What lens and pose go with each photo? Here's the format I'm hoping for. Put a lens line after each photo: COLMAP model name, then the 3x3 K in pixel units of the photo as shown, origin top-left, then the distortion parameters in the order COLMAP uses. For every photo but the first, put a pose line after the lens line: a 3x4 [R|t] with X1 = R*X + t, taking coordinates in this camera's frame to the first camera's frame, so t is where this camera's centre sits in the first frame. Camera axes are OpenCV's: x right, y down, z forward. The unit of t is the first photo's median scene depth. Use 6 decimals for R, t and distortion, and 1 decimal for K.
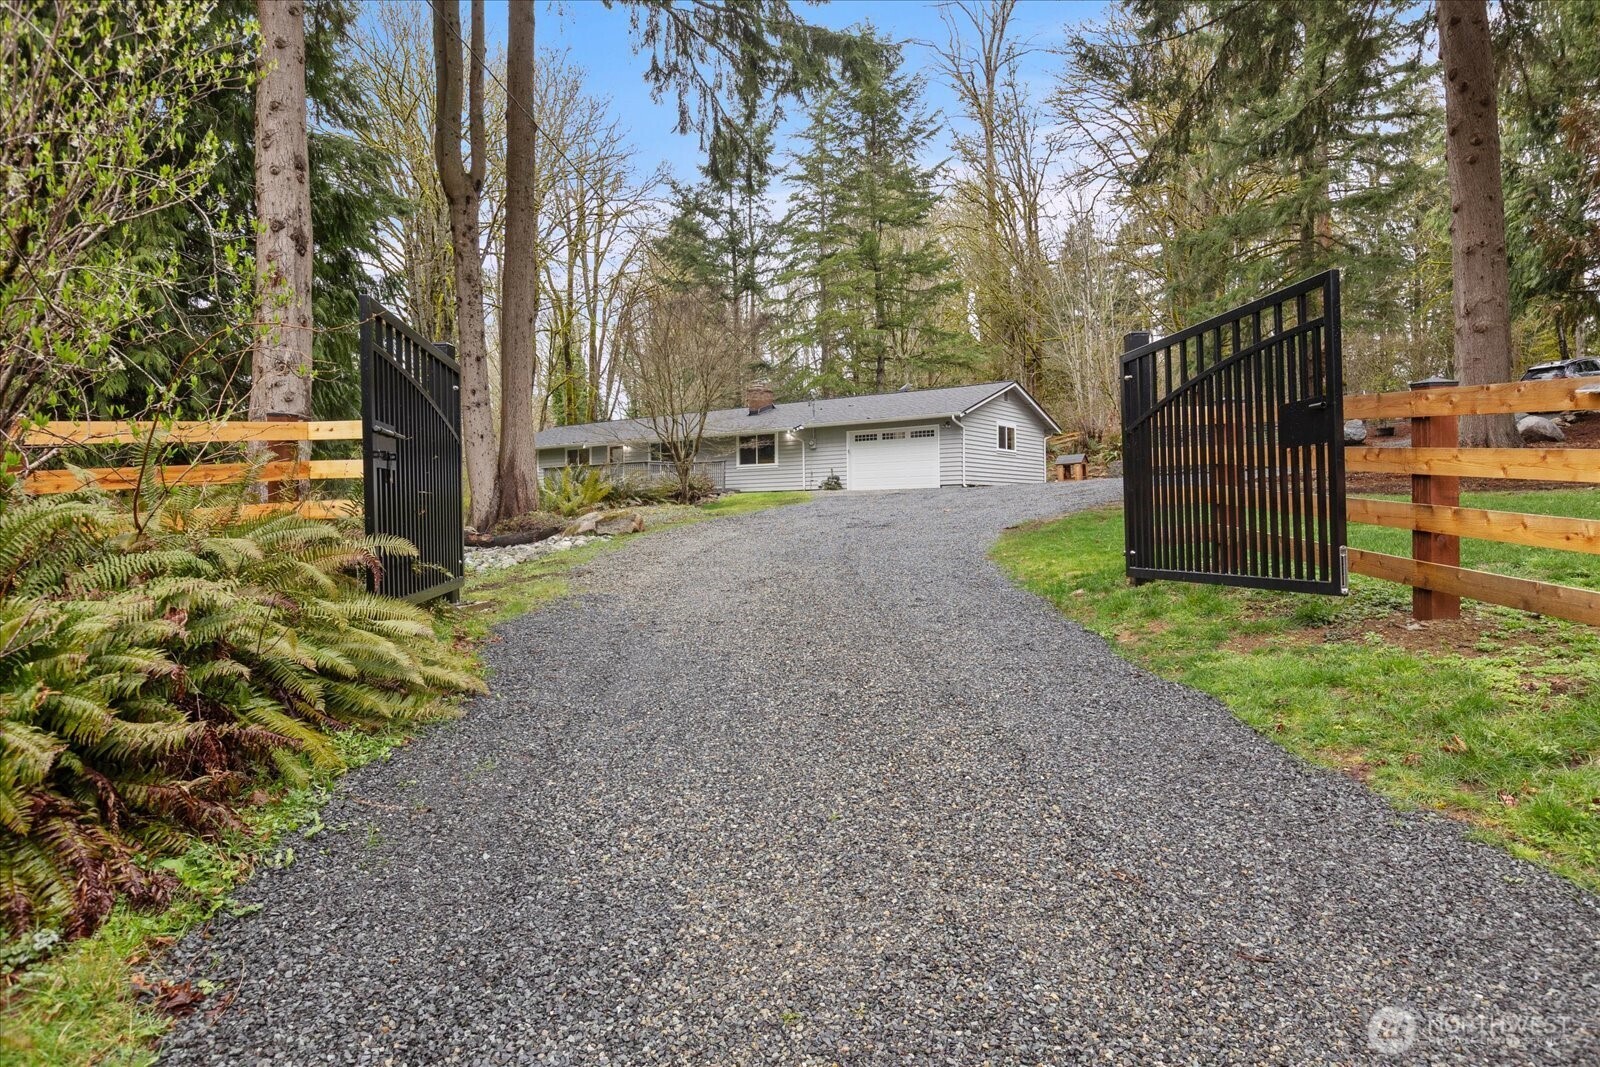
lens RADIAL K [[1007.4, 0, 796.4], [0, 1007.4, 521.7], [0, 0, 1]] dist [-0.006810, -0.000677]
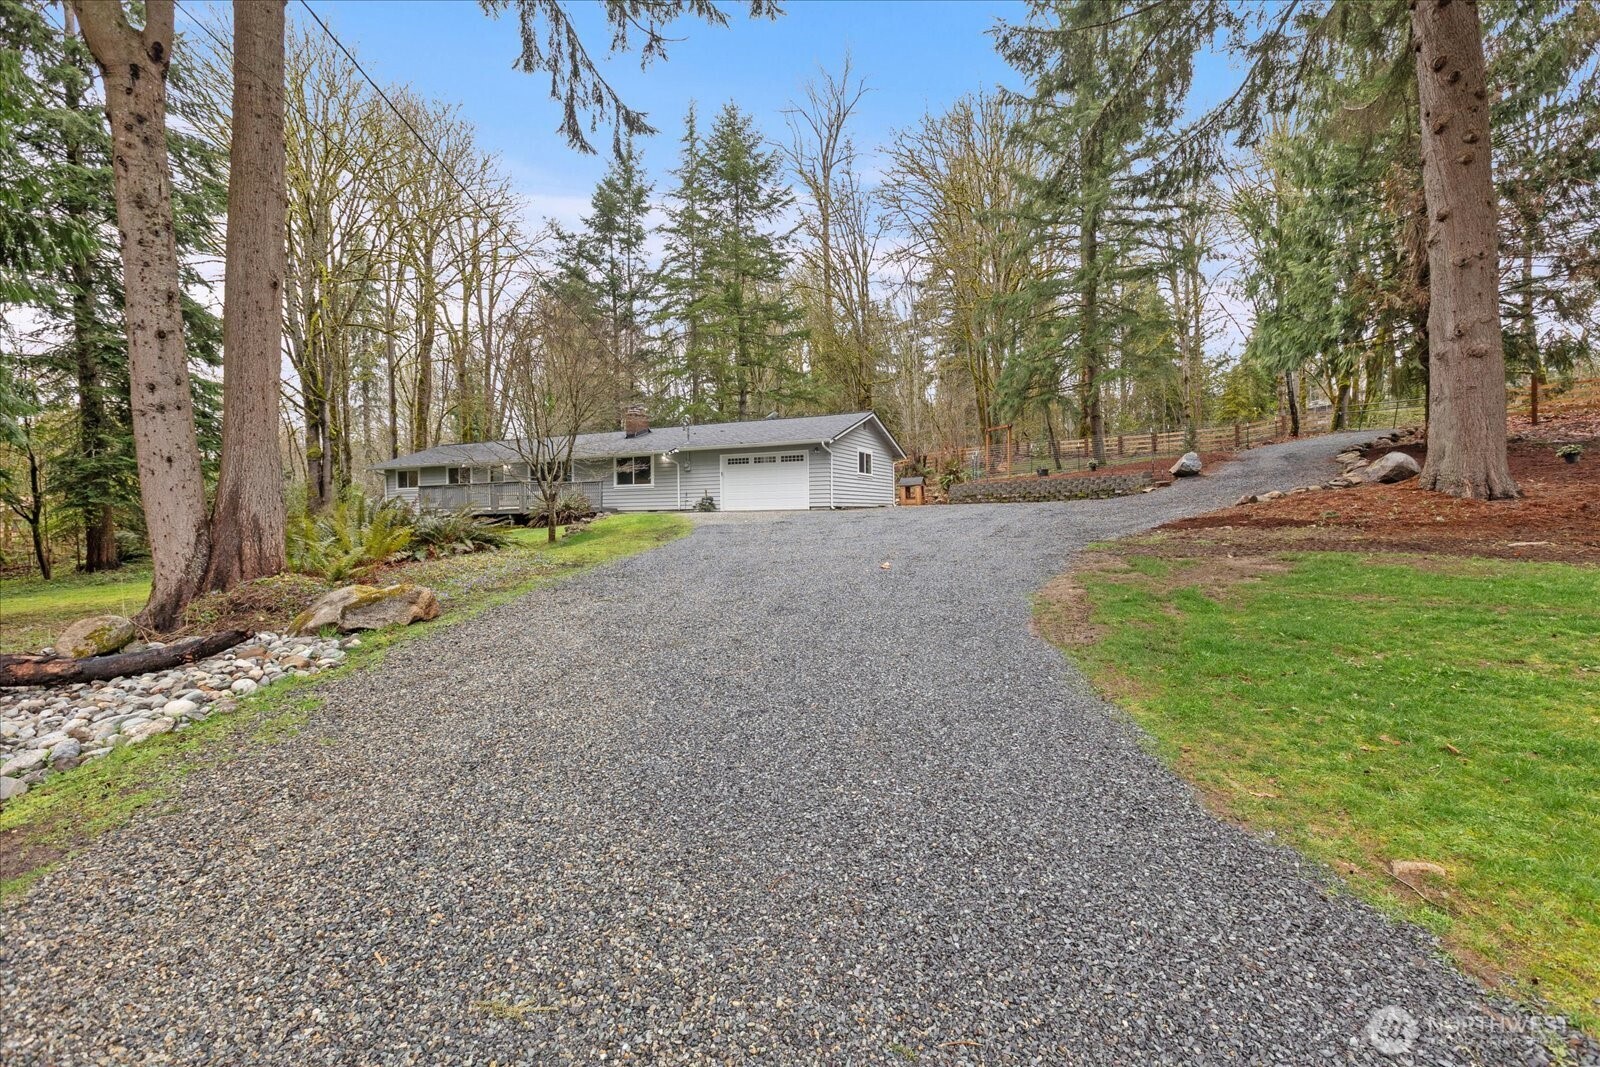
lens RADIAL K [[727.6, 0, 810.4], [0, 727.6, 520.2], [0, 0, 1]] dist [-0.006749, 0.003696]
pose [[0.981229, -0.001617, 0.192841, -0.007919], [0.001163, 0.999996, 0.002467, -0.037673], [-0.192845, -0.002196, 0.981227, 0.379694]]
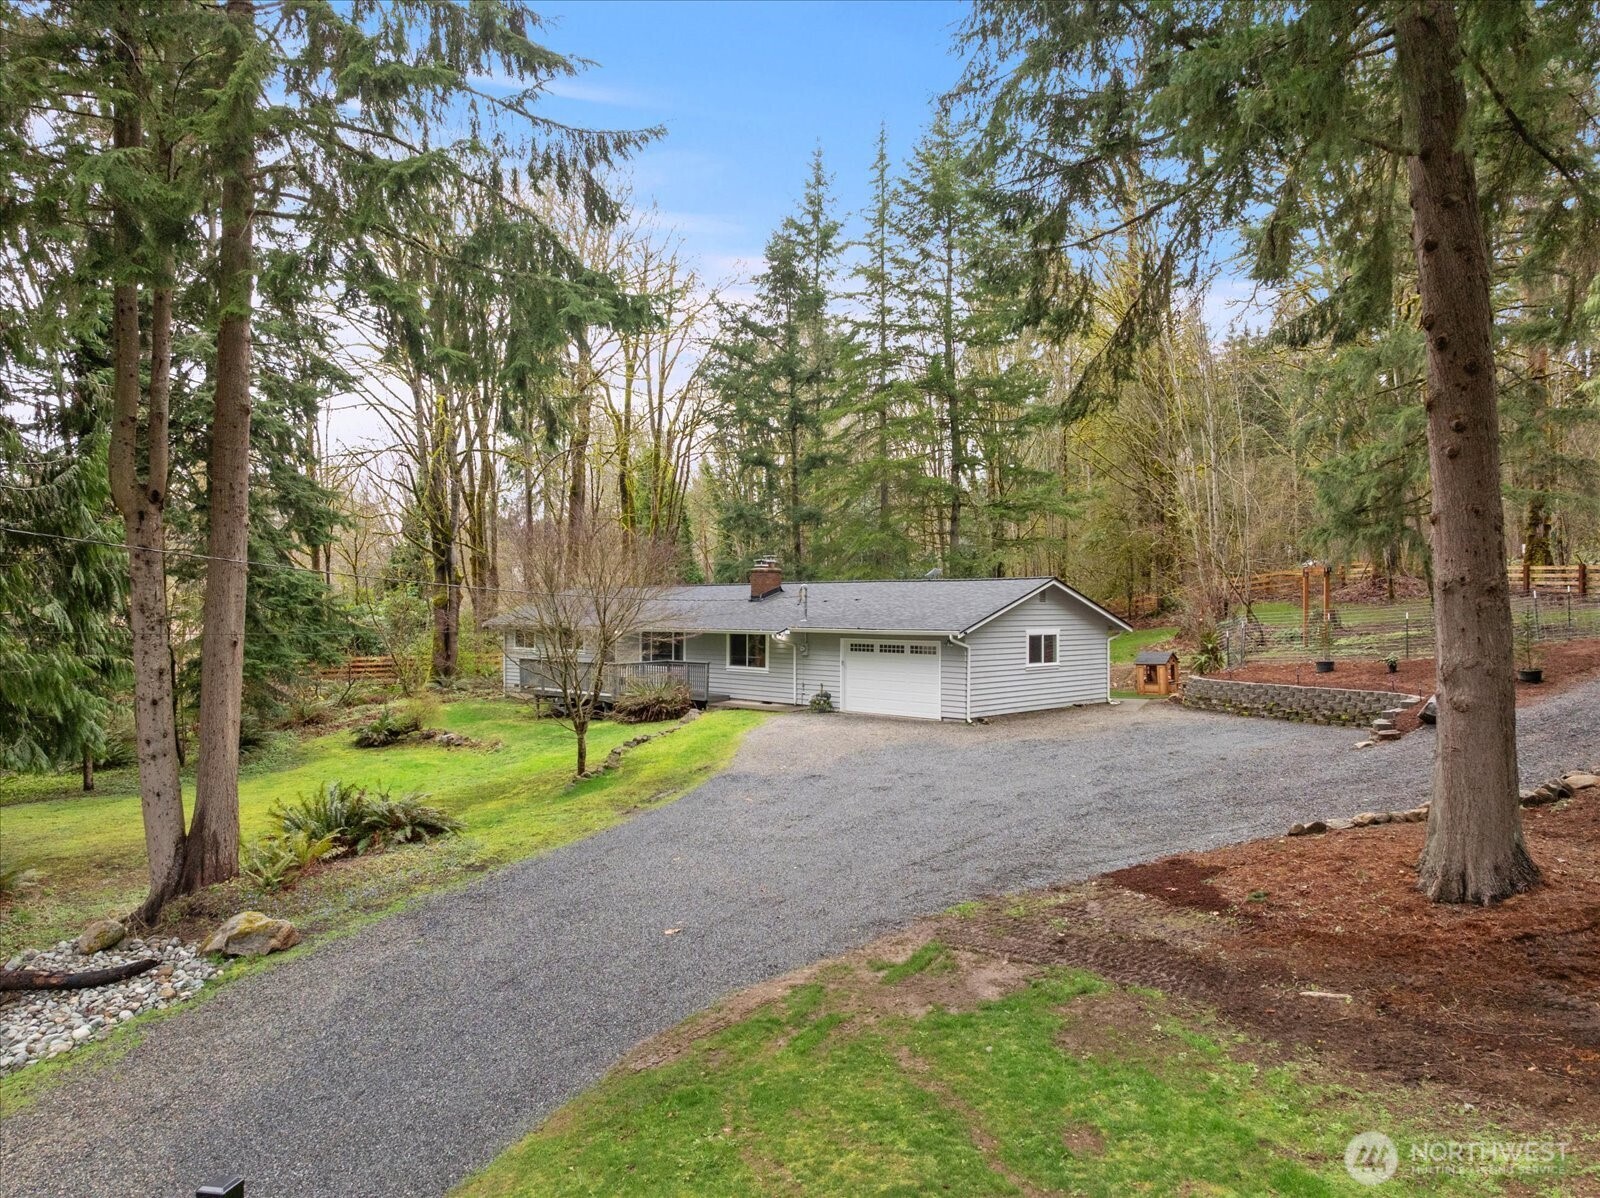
lens RADIAL K [[1137.3, 0, 784.6], [0, 1137.3, 593.2], [0, 0, 1]] dist [-0.034343, -0.001964]
pose [[0.982682, 0.011655, -0.184935, 0.290889], [-0.013006, 0.999897, -0.006093, -0.199050], [0.184845, 0.008393, 0.982732, 0.138808]]
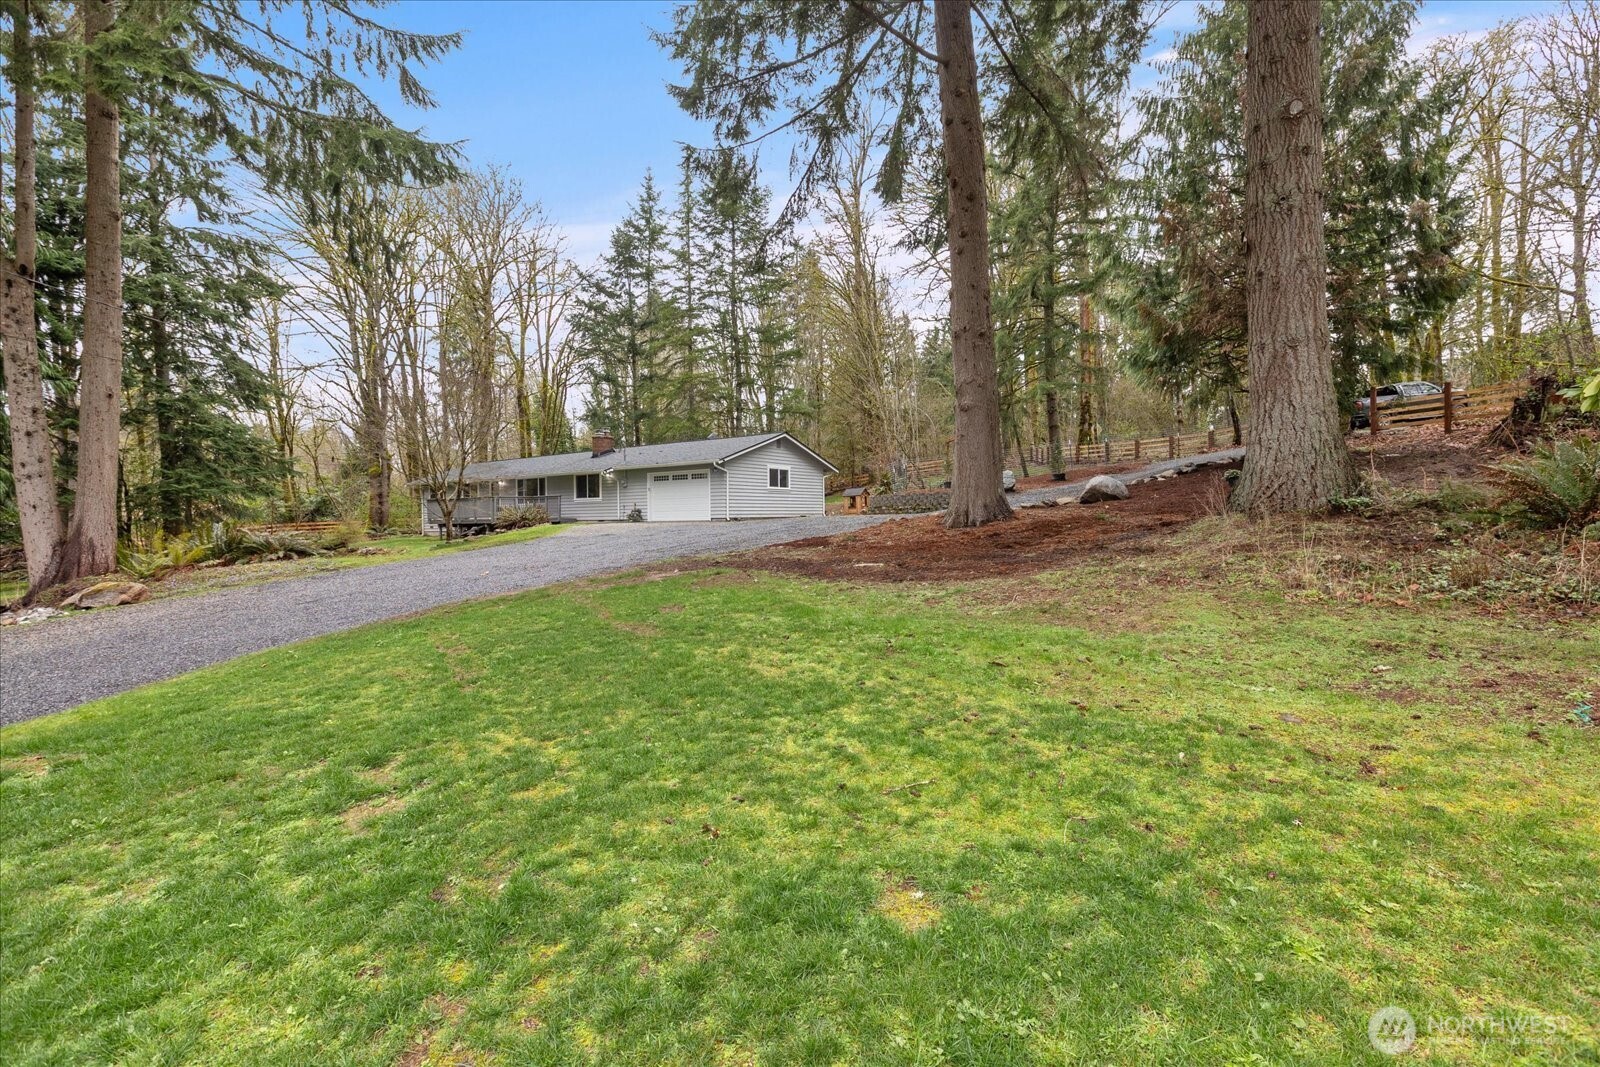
lens RADIAL K [[727.6, 0, 811.8], [0, 727.6, 527.2], [0, 0, 1]] dist [-0.006749, 0.003696]
pose [[0.999834, 0.000154, 0.018197, 0.389415], [-0.000387, 0.999918, 0.012770, -0.057550], [-0.018194, -0.012775, 0.999753, 0.170863]]
